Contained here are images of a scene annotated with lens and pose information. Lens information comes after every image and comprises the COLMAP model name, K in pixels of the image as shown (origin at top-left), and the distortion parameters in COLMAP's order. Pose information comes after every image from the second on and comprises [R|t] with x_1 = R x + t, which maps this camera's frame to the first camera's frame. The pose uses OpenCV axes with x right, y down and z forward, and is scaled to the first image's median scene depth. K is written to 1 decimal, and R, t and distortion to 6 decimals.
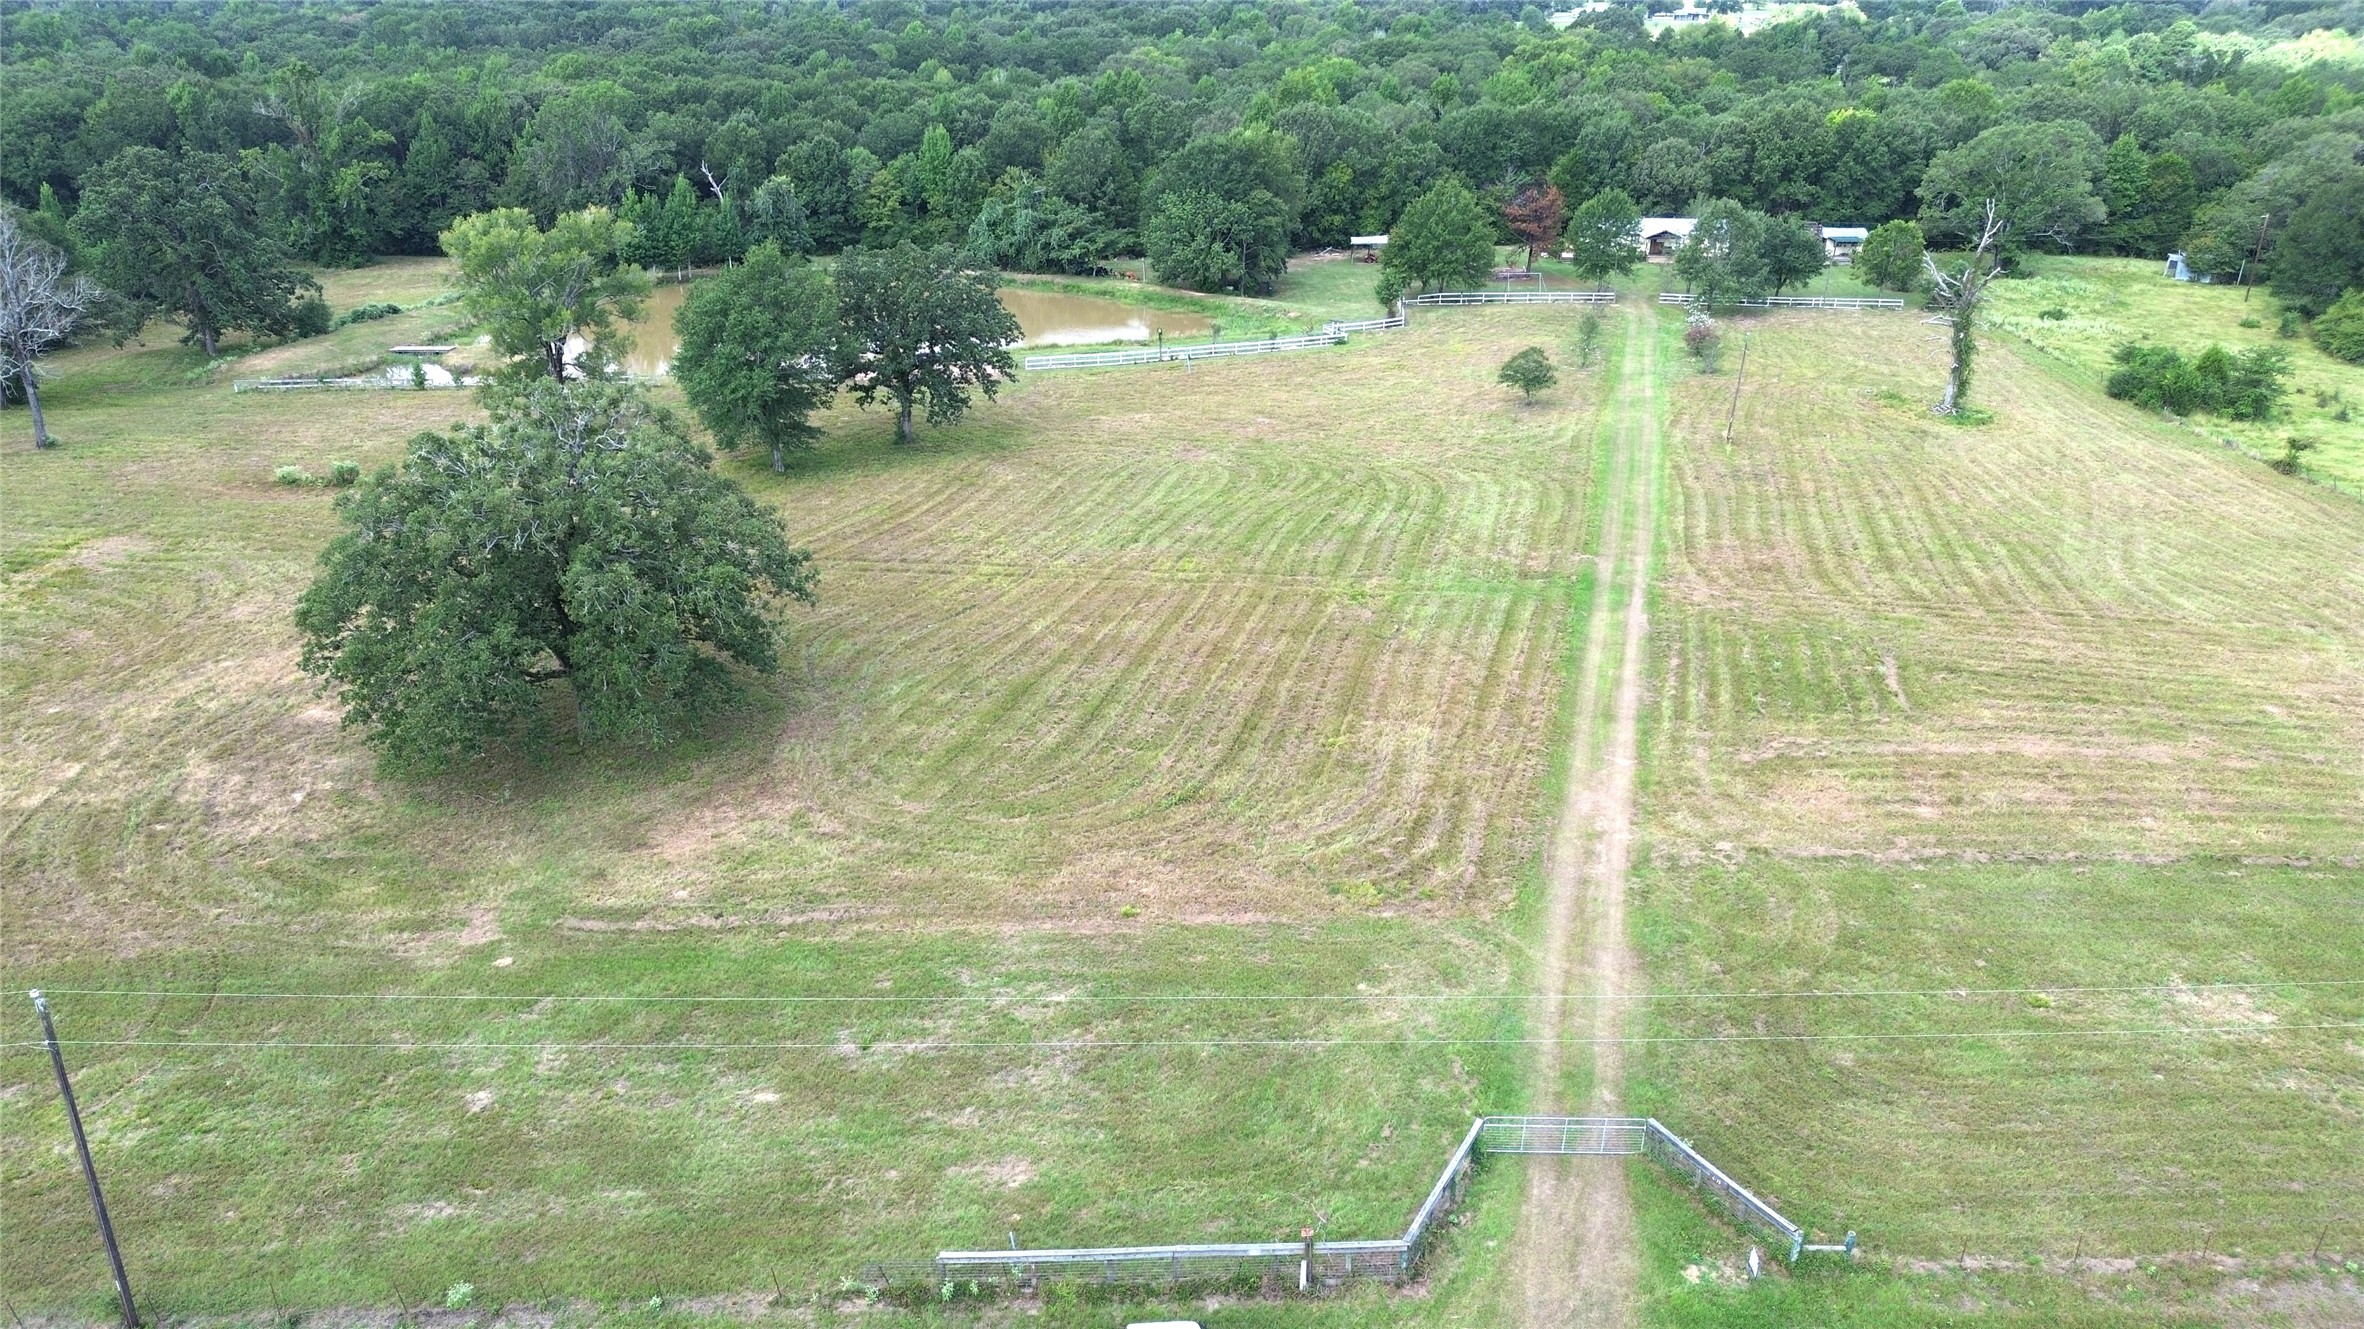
lens RADIAL K [[1676.5, 0, 1182.0], [0, 1676.5, 664.5], [0, 0, 1]] dist [0.078520, -0.088898]
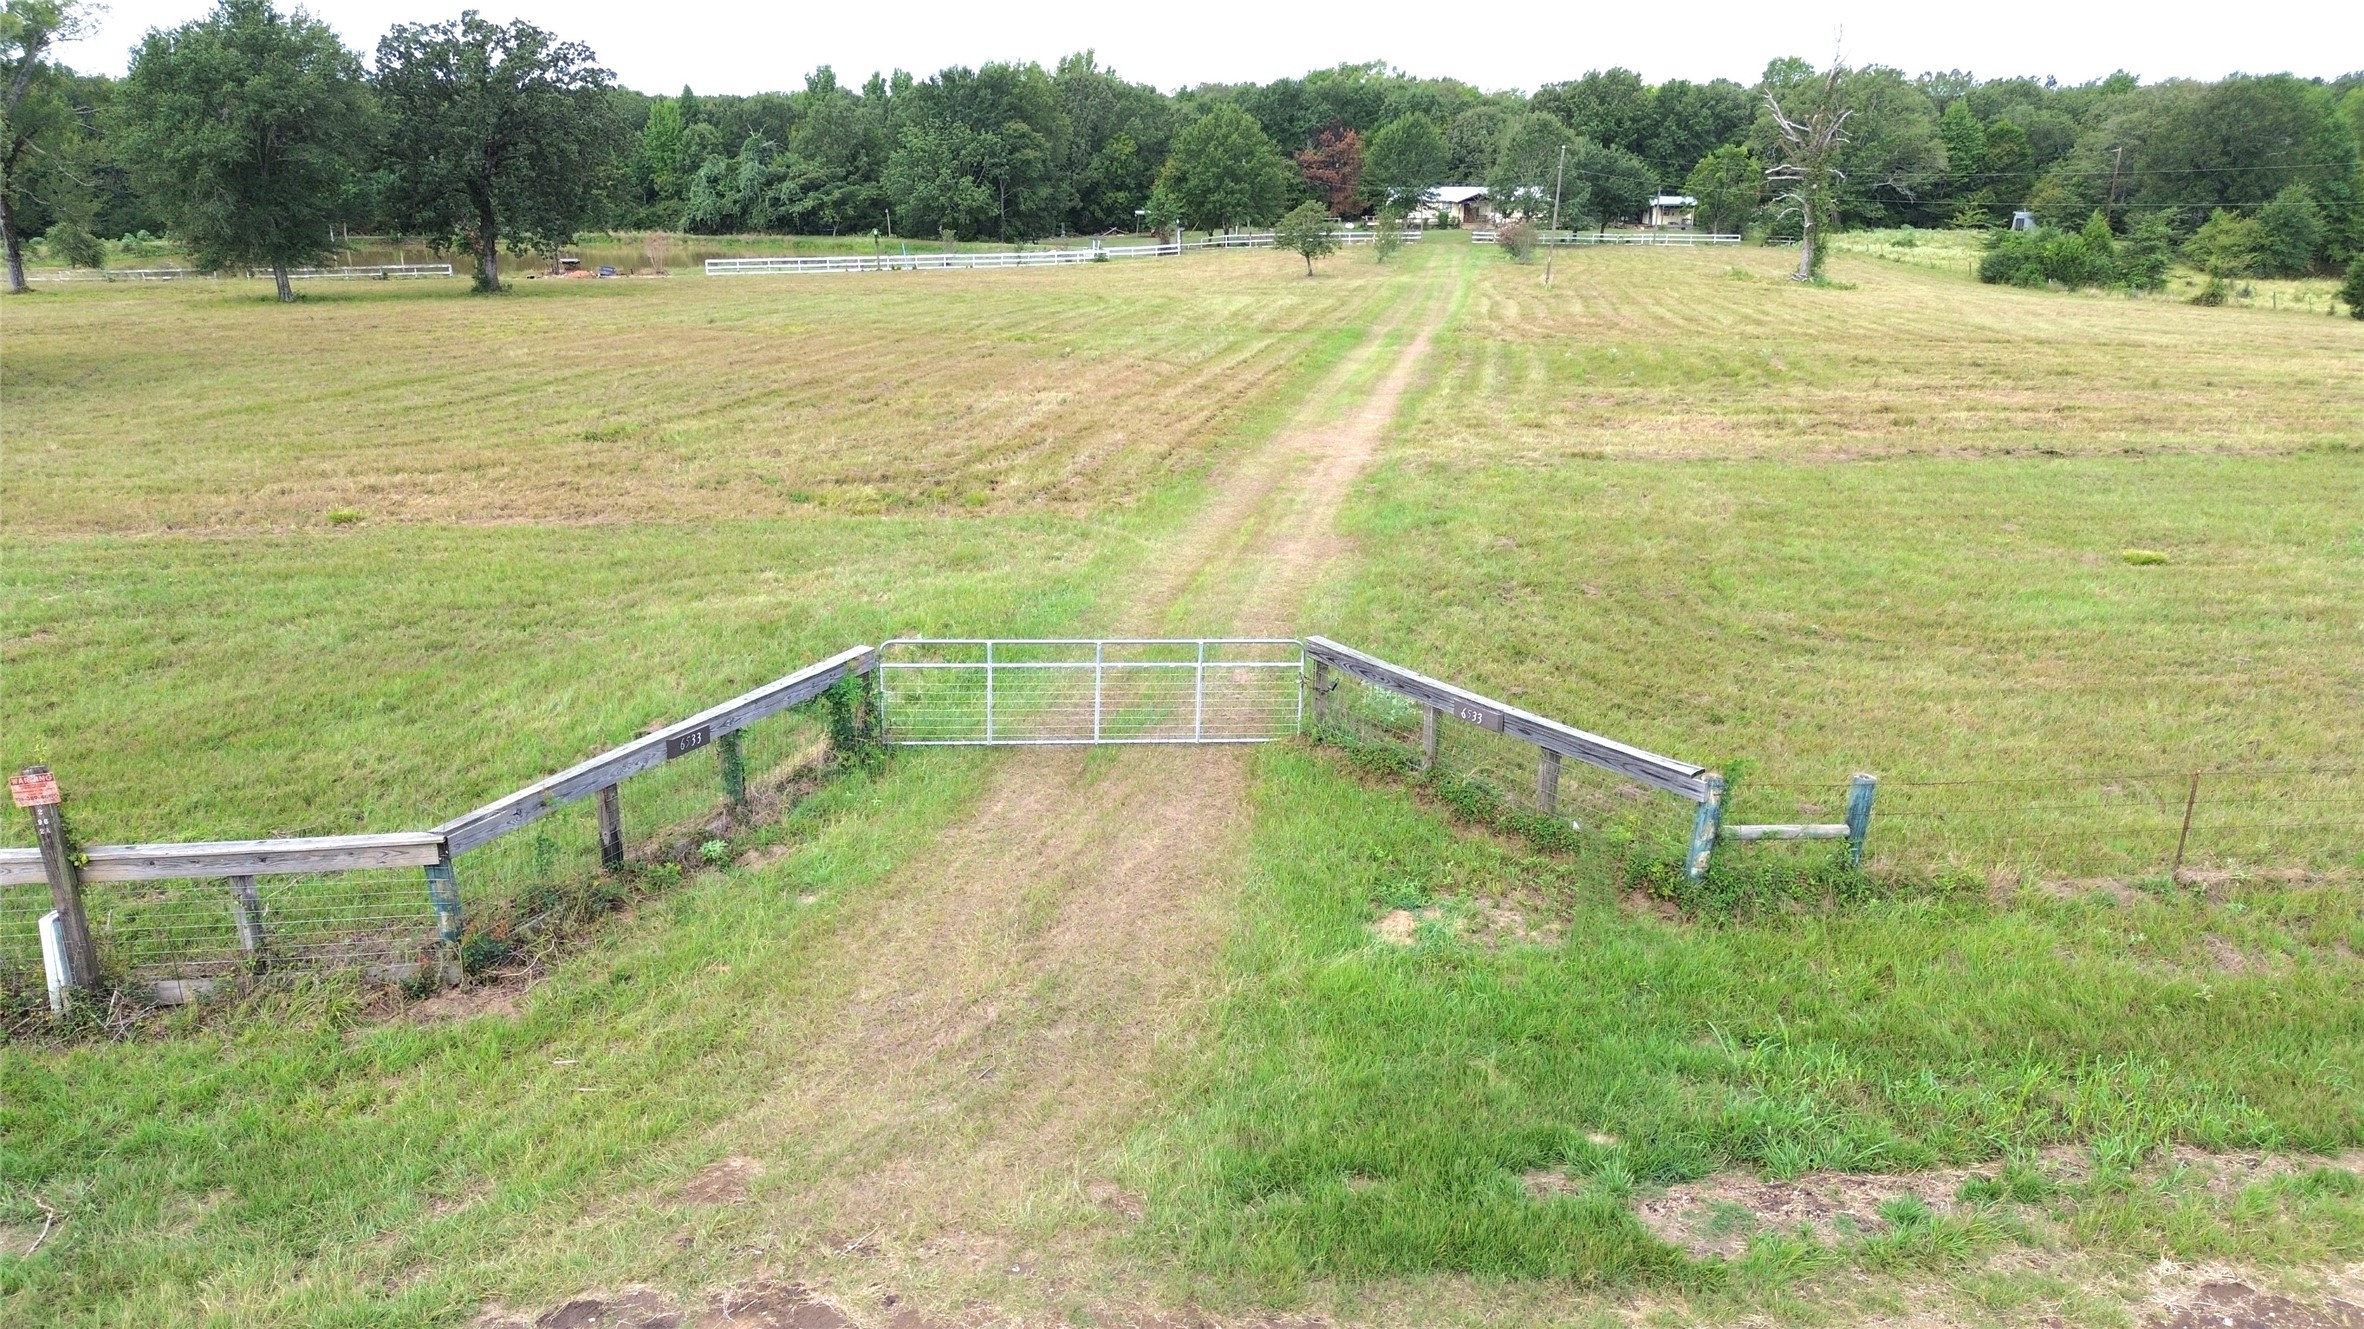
lens RADIAL K [[1676.5, 0, 1182.0], [0, 1676.5, 664.5], [0, 0, 1]] dist [0.078520, -0.088898]
pose [[0.996422, -0.027151, 0.080034, 0.051531], [0.034390, 0.995302, -0.090502, 0.073661], [-0.077201, 0.092931, 0.992675, 0.148629]]
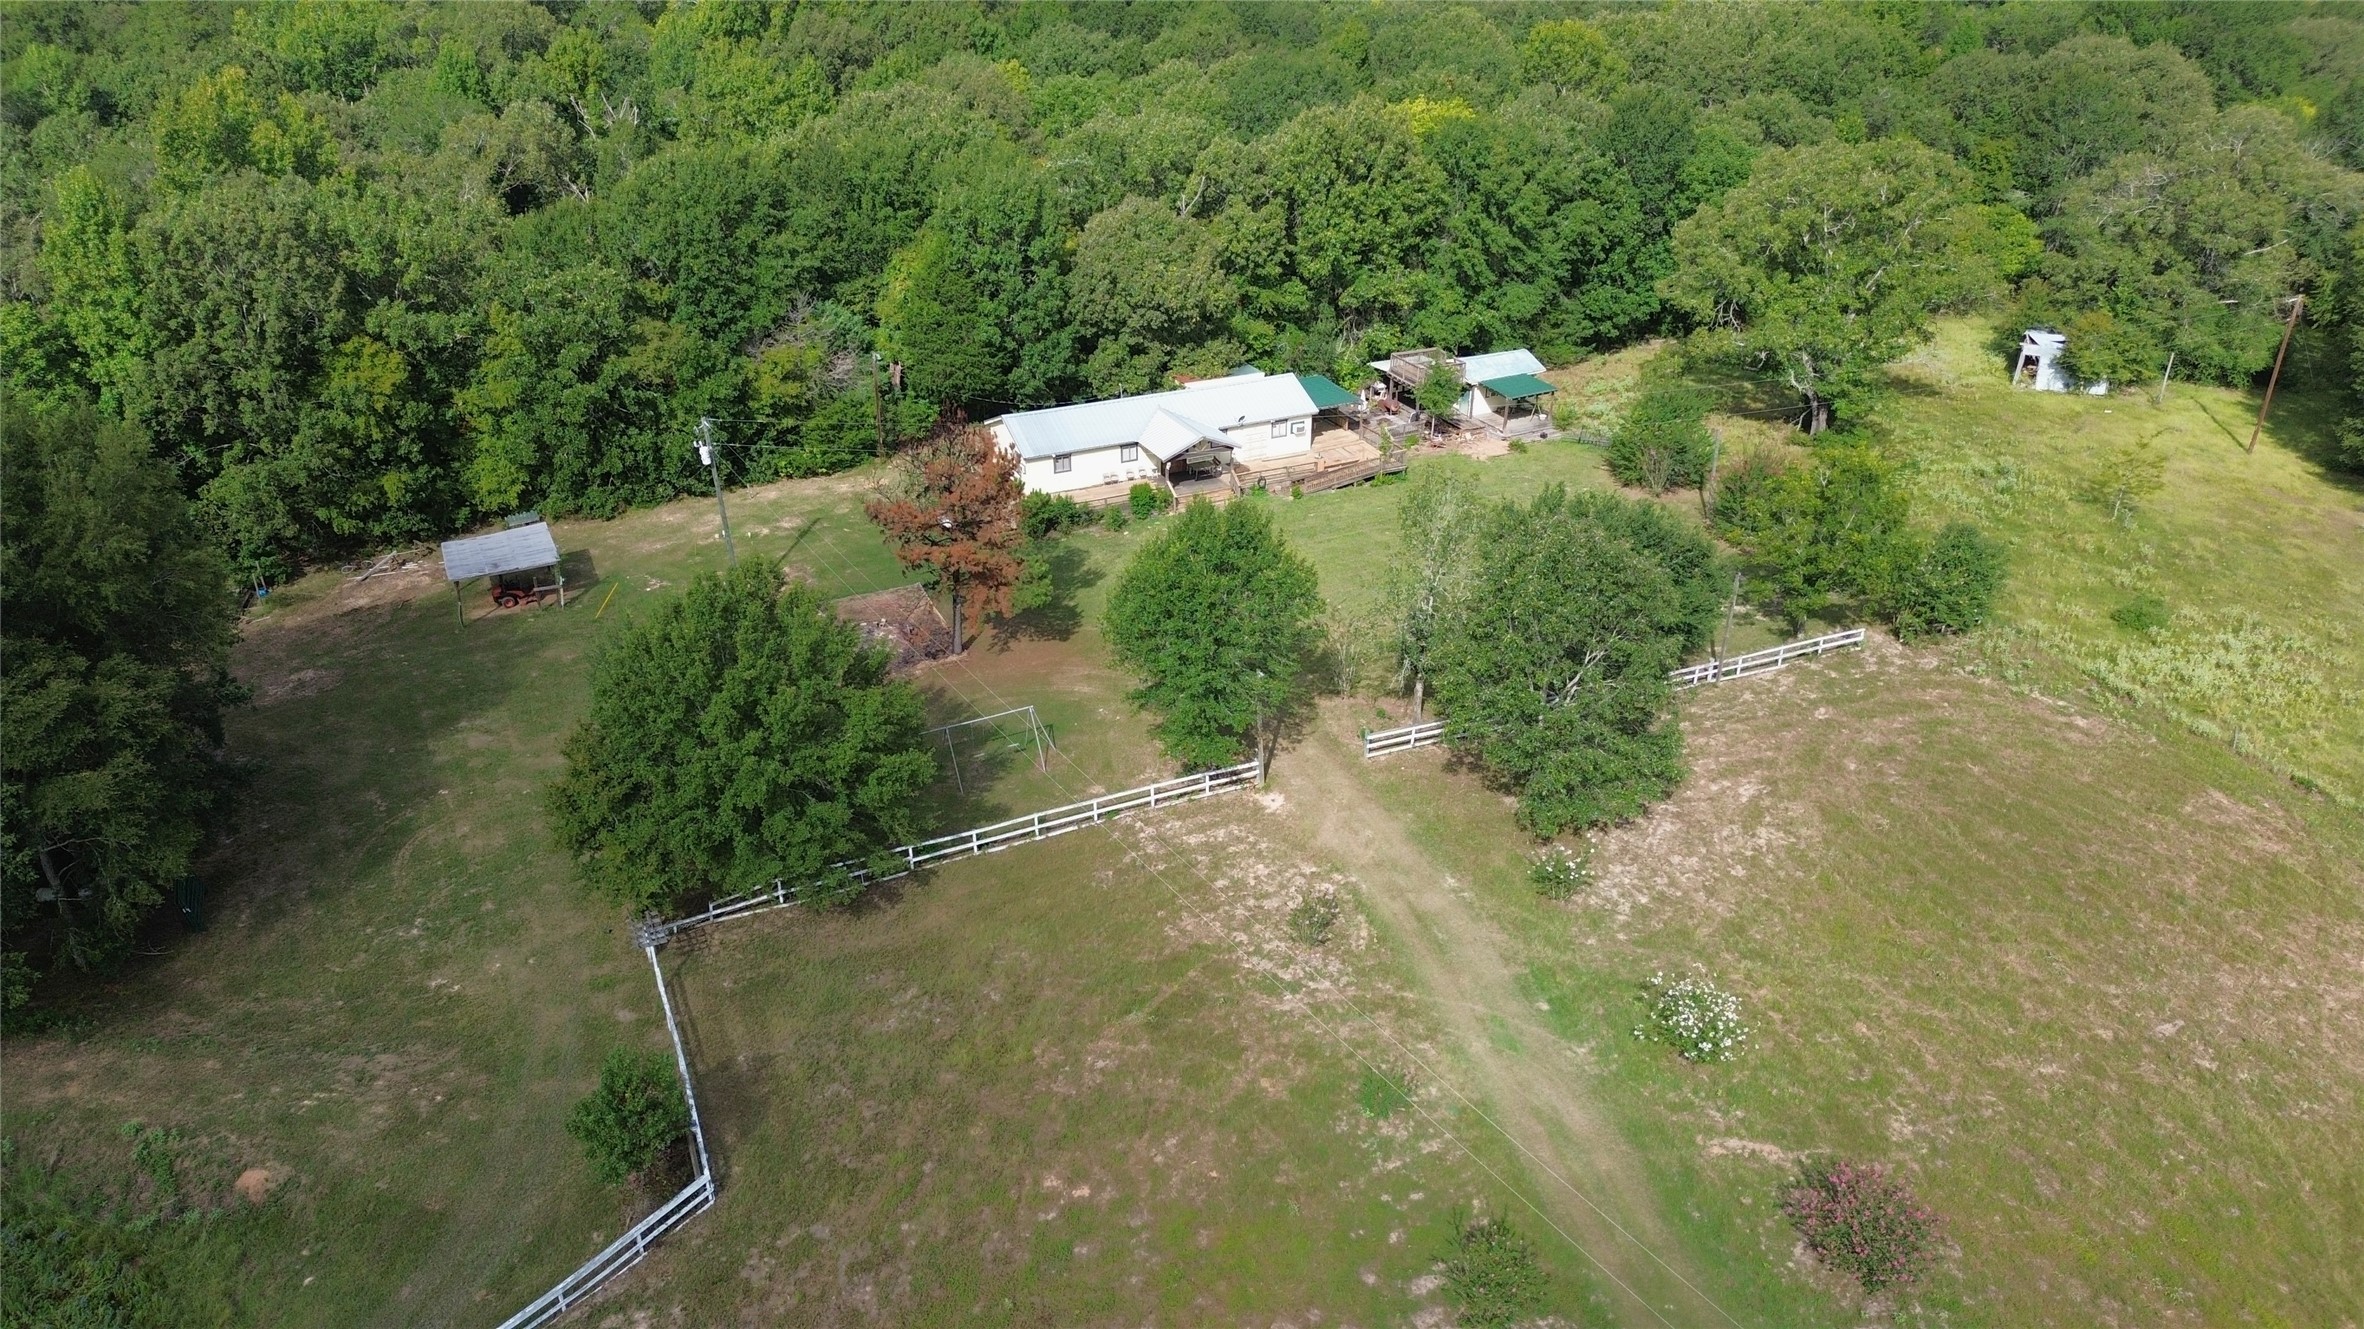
lens RADIAL K [[1676.5, 0, 1182.0], [0, 1676.5, 664.5], [0, 0, 1]] dist [0.078520, -0.088898]
pose [[0.884298, -0.222484, 0.410510, 0.093199], [0.187407, 0.974376, 0.124381, -0.267854], [-0.427664, -0.033058, 0.903333, 0.638507]]
